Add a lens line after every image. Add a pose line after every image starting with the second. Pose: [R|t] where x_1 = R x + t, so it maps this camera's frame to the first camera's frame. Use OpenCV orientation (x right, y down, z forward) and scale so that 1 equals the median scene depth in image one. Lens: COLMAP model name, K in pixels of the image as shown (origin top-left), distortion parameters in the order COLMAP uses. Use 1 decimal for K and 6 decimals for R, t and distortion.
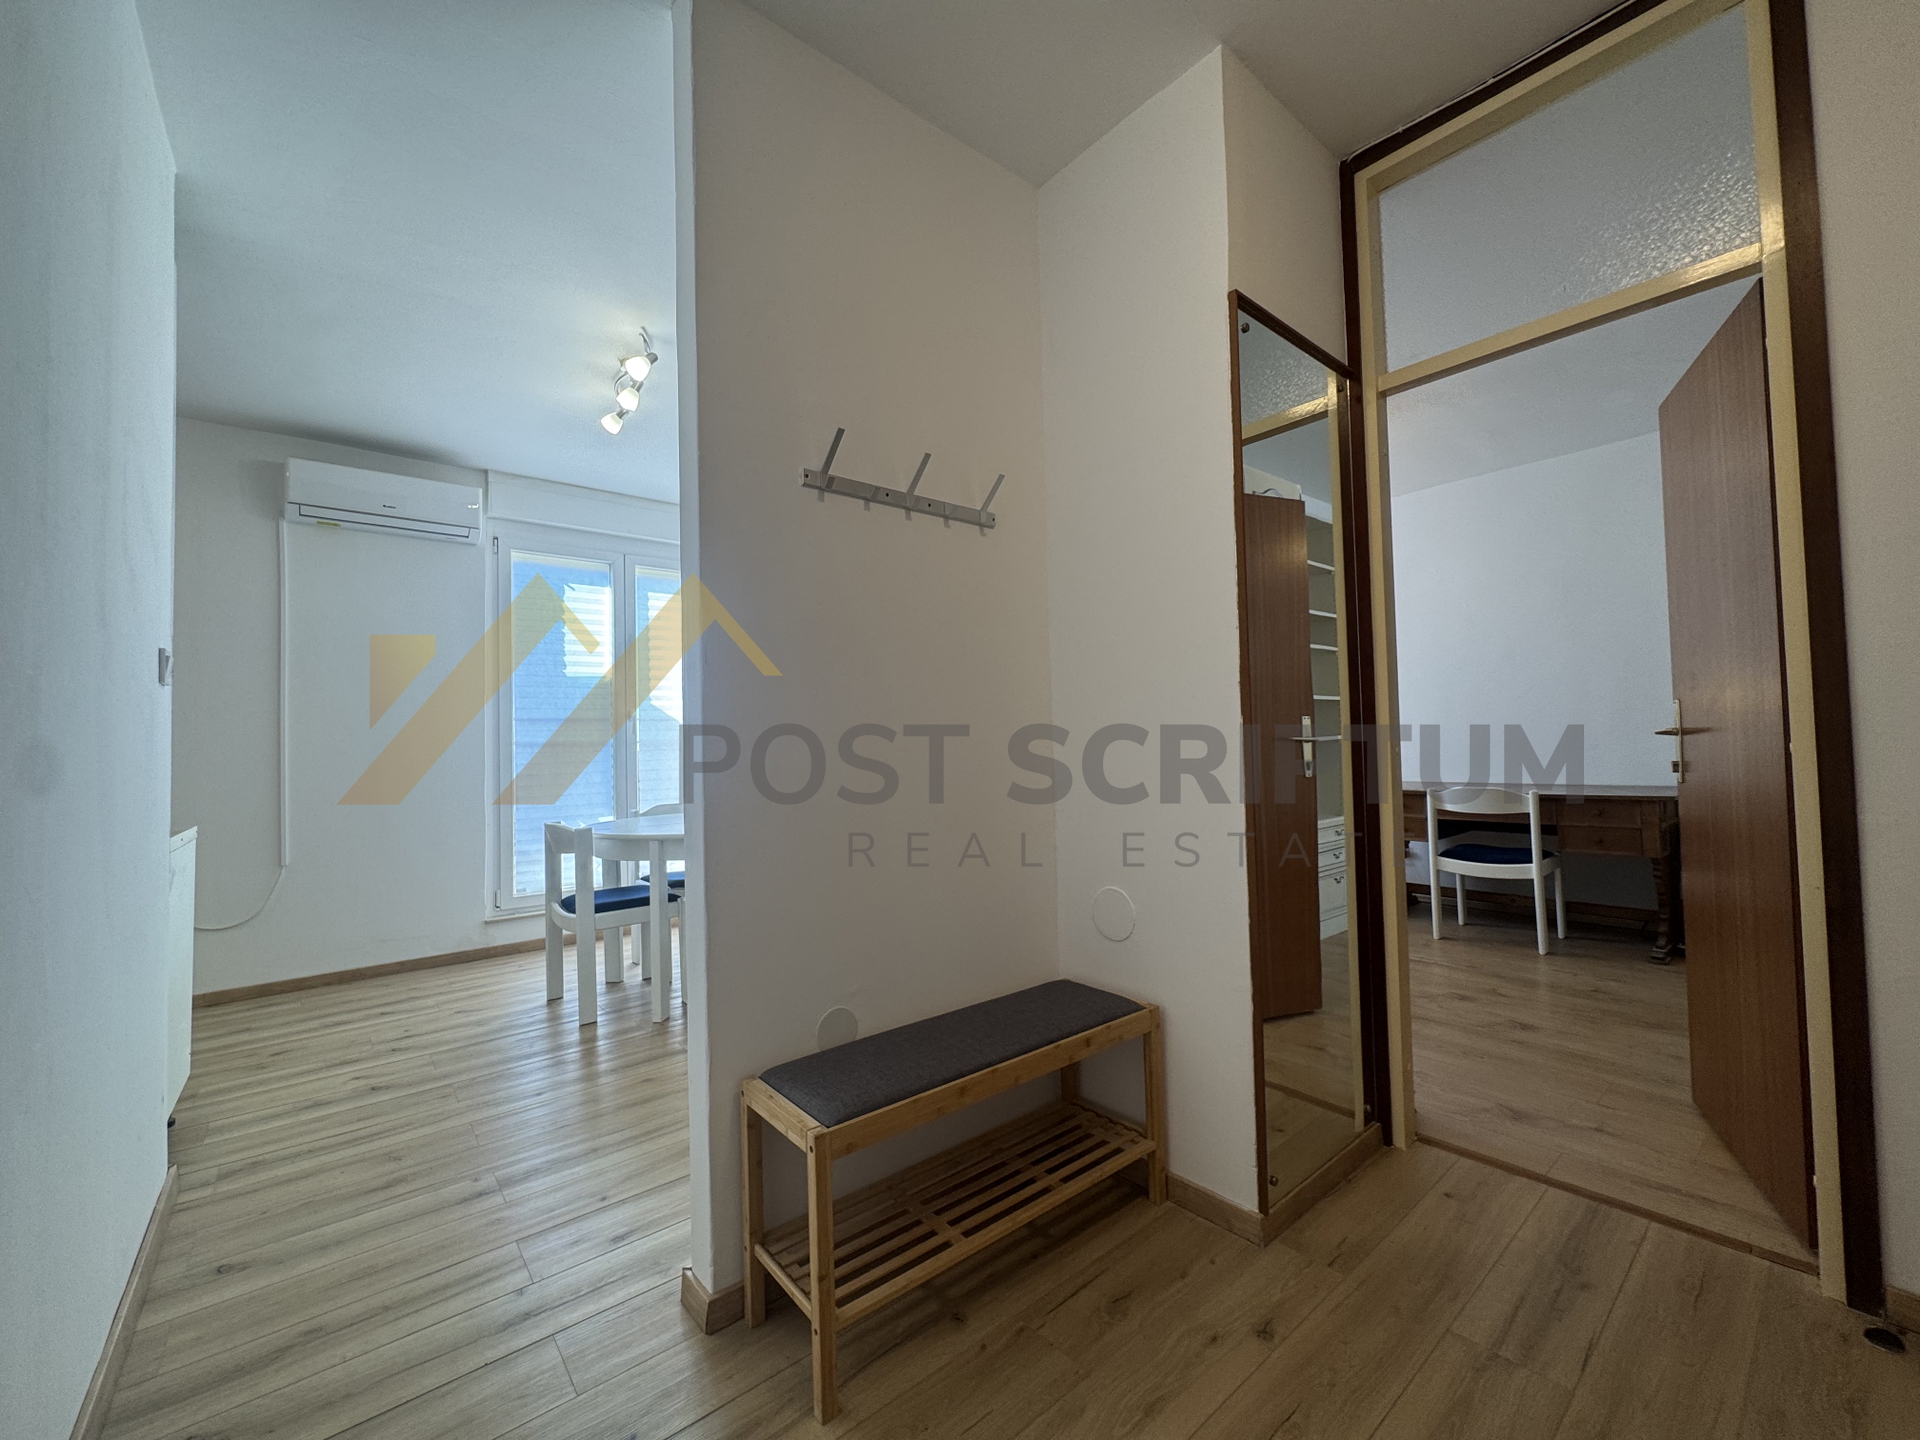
lens RADIAL K [[764.1, 0, 964.4], [0, 764.1, 723.9], [0, 0, 1]] dist [-0.001857, -0.000303]
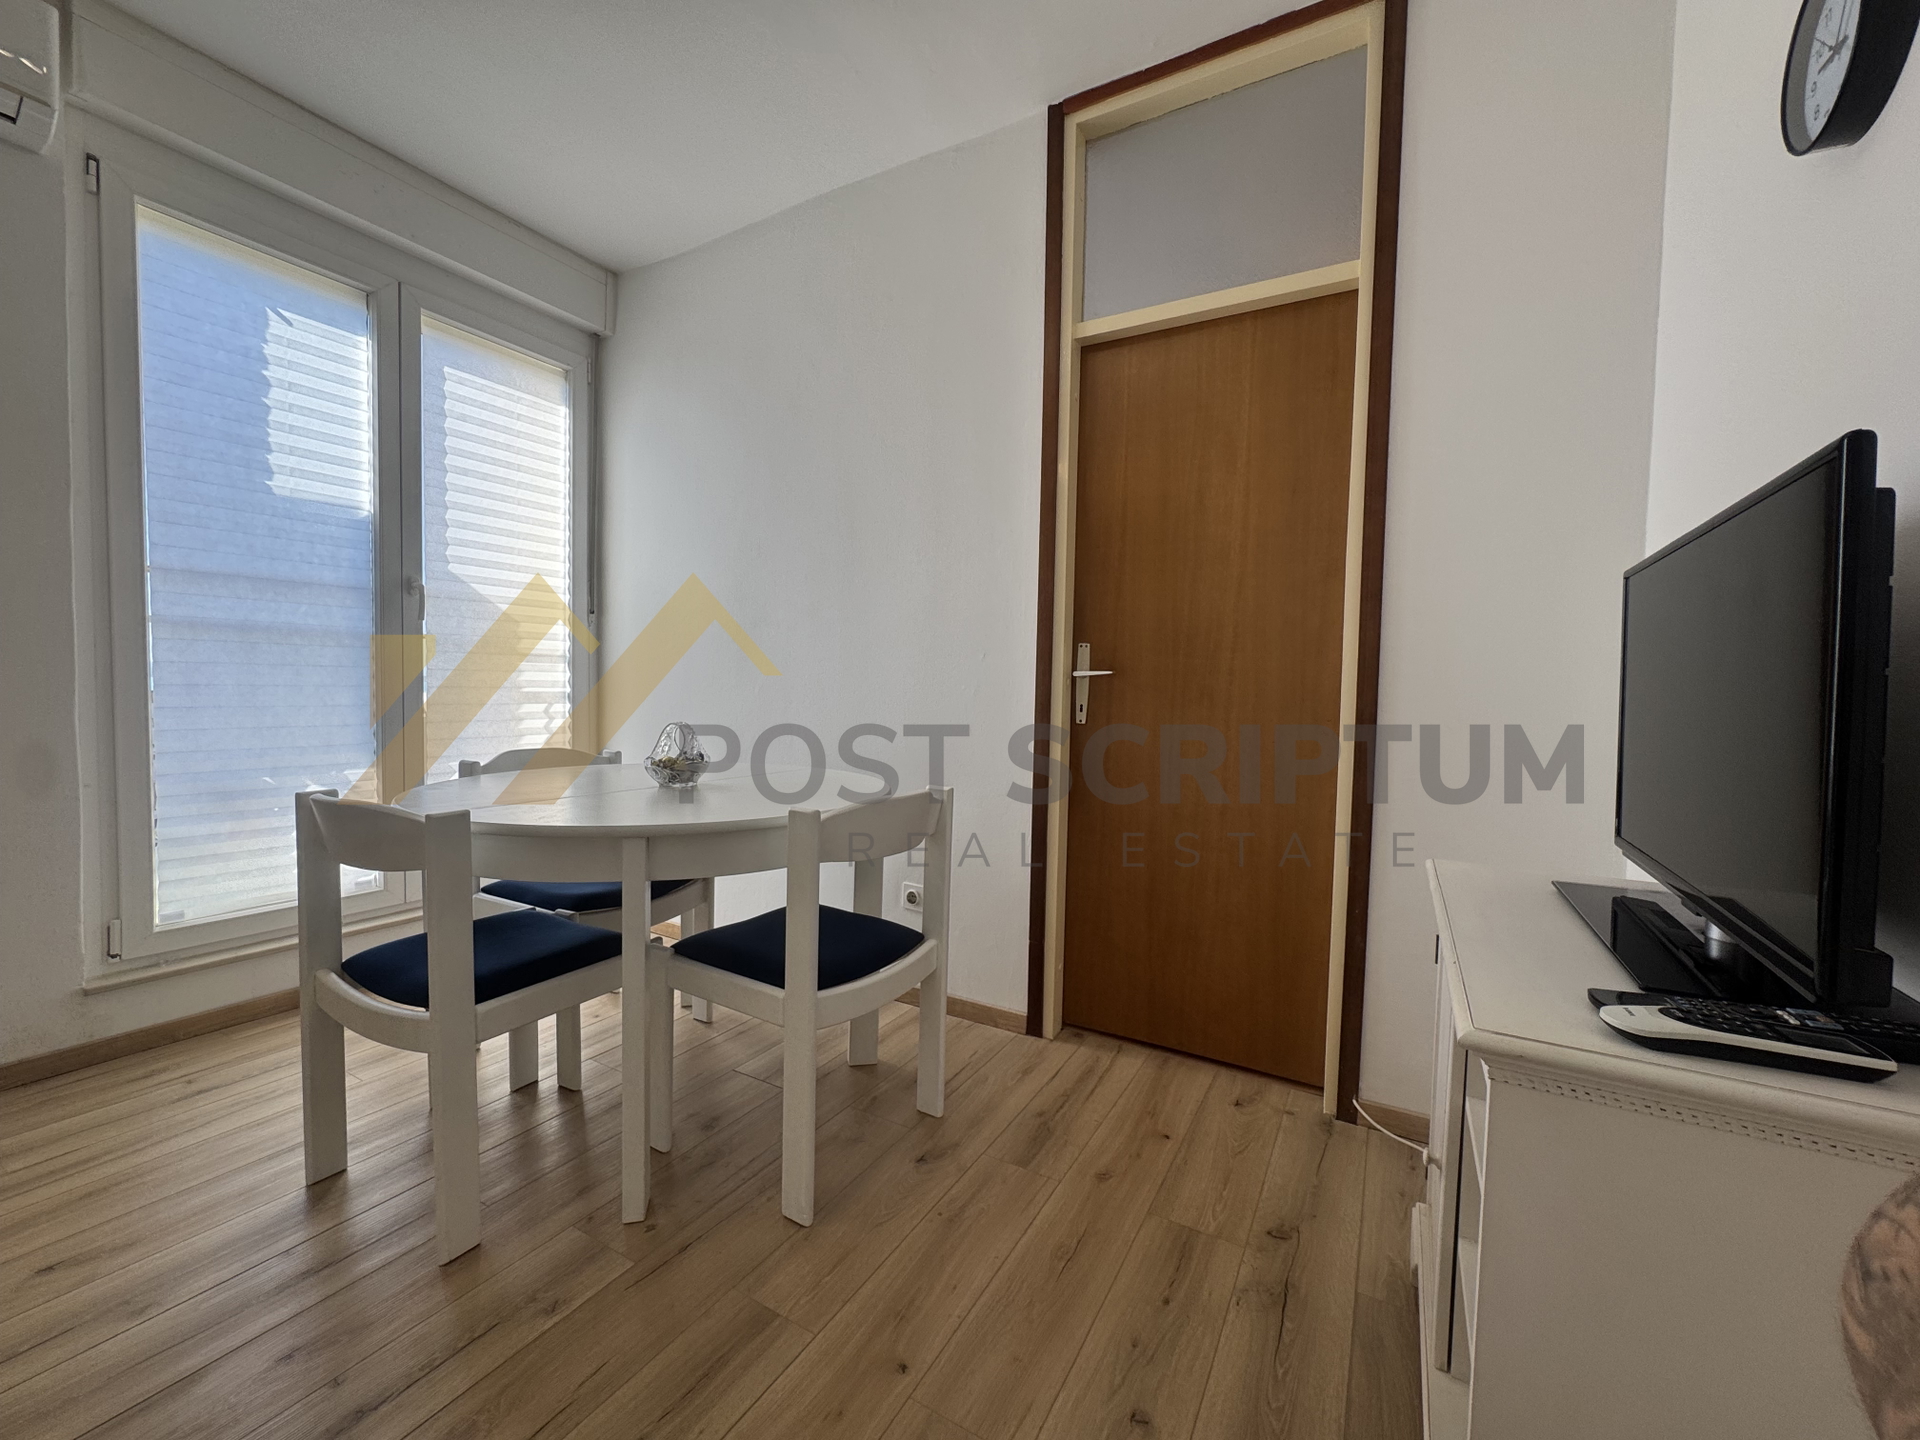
lens RADIAL K [[763.5, 0, 964.7], [0, 763.5, 723.4], [0, 0, 1]] dist [-0.002026, -0.000184]
pose [[0.937405, 0.026212, 0.347254, -0.290745], [-0.050350, 0.996887, 0.060671, 0.040037], [-0.344583, -0.074358, 0.935806, 0.394029]]
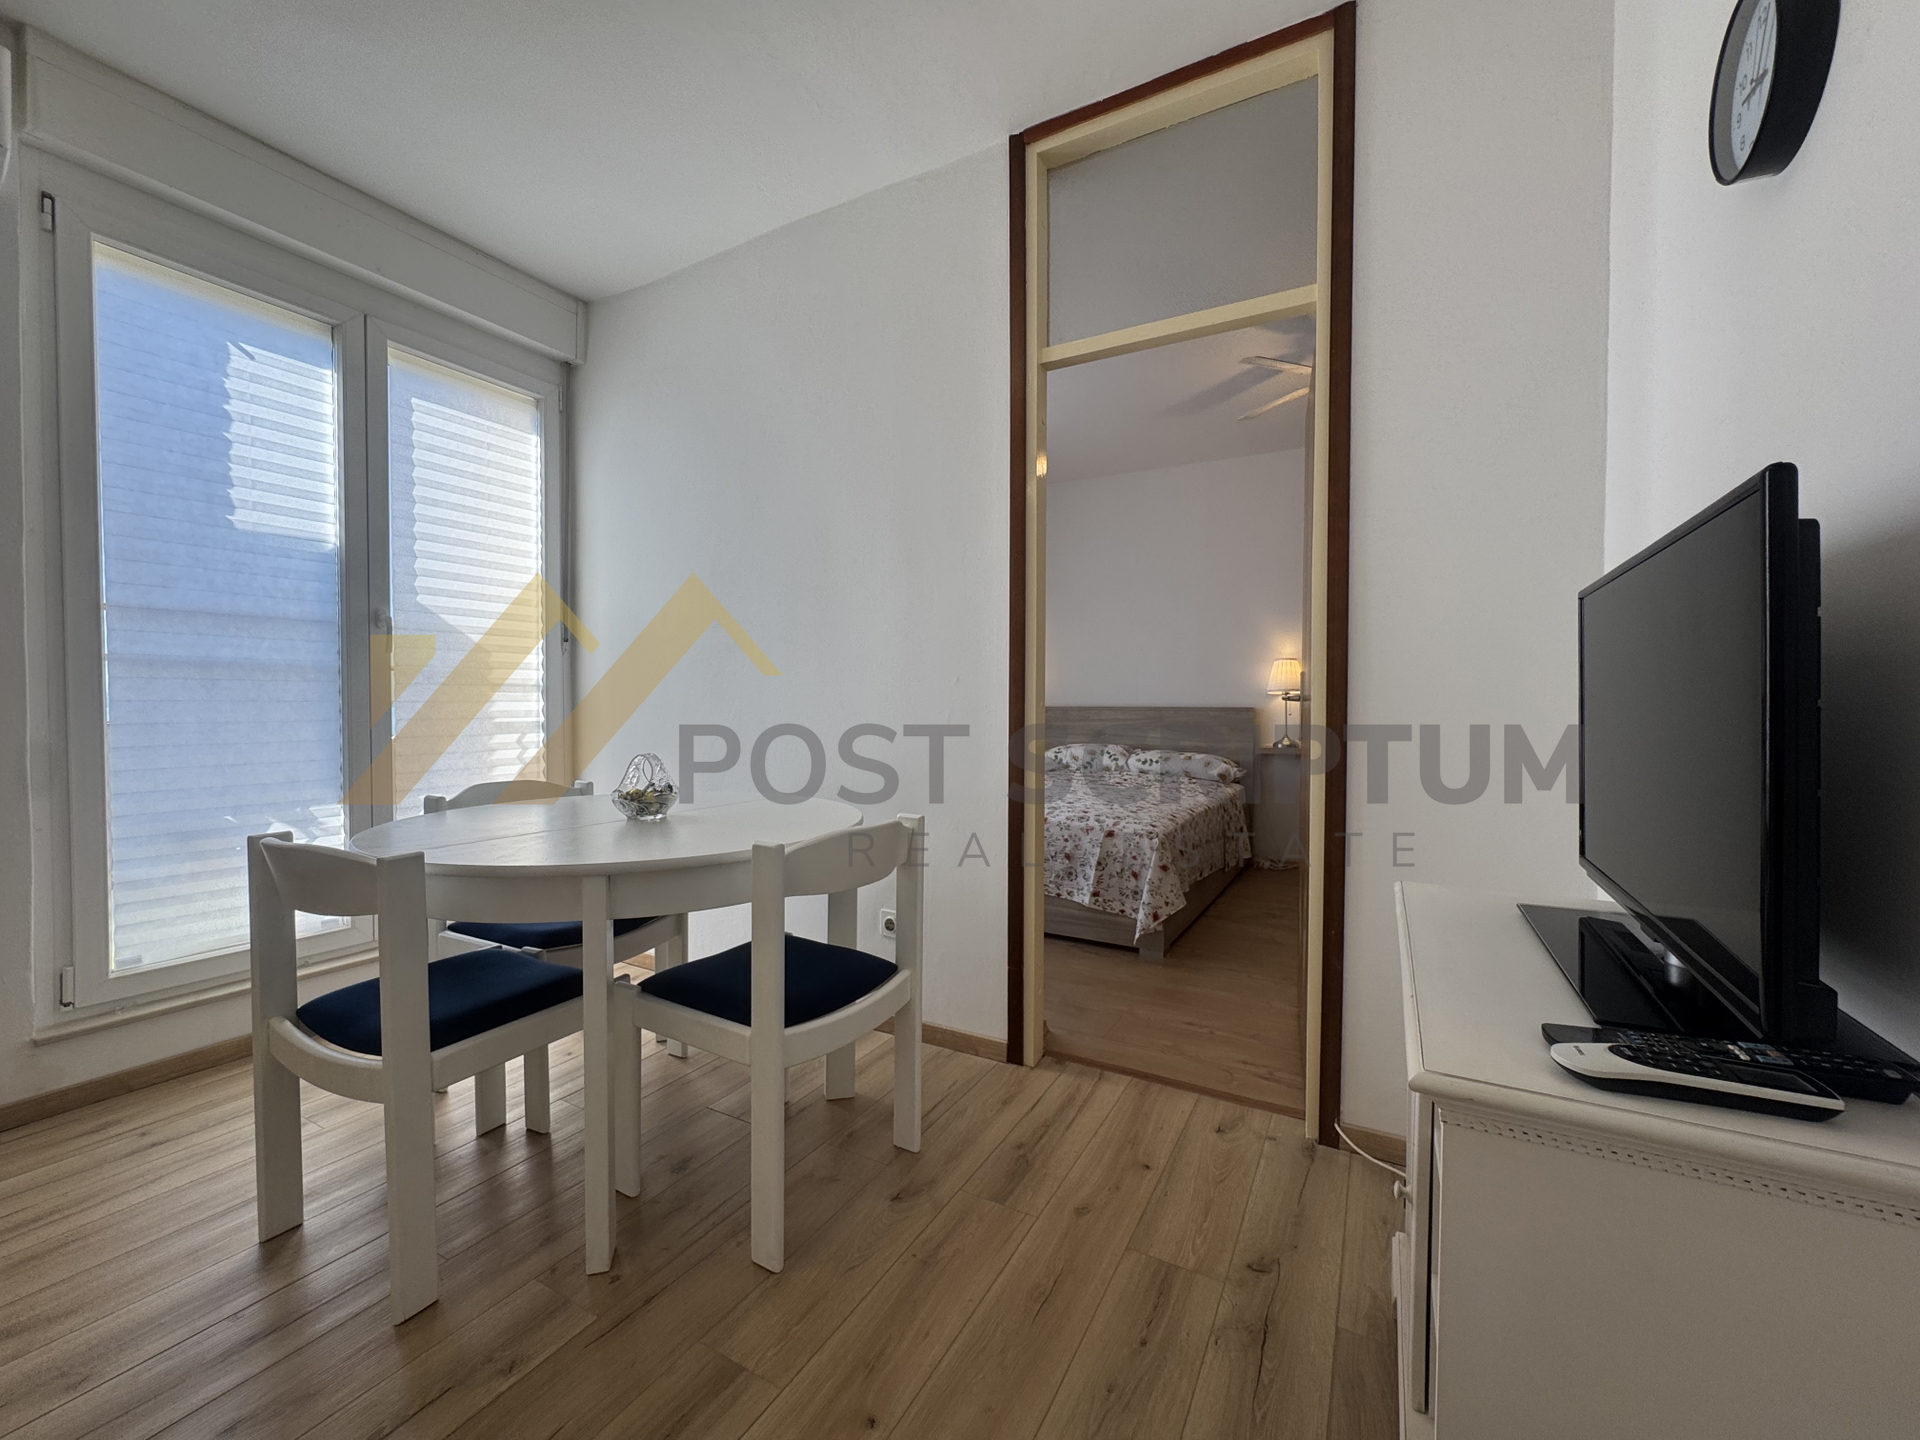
lens RADIAL K [[764.1, 0, 964.4], [0, 764.1, 723.9], [0, 0, 1]] dist [-0.001857, -0.000303]
pose [[0.933104, 0.016190, 0.359242, -0.279540], [-0.032367, 0.998712, 0.039063, 0.034321], [-0.358147, -0.048078, 0.932426, 0.393287]]
